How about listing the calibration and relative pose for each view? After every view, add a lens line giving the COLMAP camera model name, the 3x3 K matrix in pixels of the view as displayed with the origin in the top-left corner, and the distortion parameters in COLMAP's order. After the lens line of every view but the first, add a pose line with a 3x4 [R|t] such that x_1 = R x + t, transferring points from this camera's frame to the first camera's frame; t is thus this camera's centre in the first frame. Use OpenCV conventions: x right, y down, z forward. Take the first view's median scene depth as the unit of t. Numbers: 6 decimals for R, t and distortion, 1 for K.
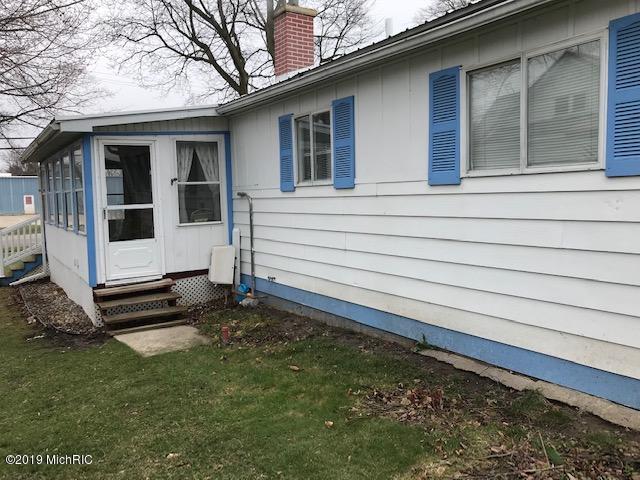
lens RADIAL K [[526.9, 0, 319.4], [0, 526.9, 236.0], [0, 0, 1]] dist [0.014013, 0.004486]
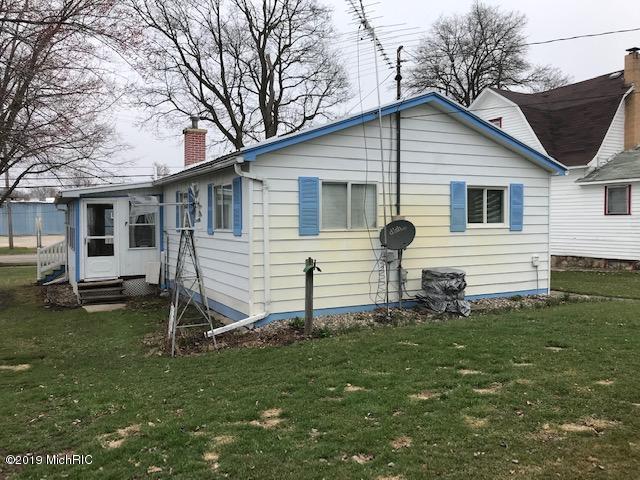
lens RADIAL K [[526.9, 0, 319.8], [0, 526.9, 242.4], [0, 0, 1]] dist [0.014013, 0.004486]
pose [[0.995585, 0.031163, -0.088541, 0.505957], [-0.034635, 0.998679, -0.037951, 0.002926], [0.087242, 0.040850, 0.995349, -0.669817]]
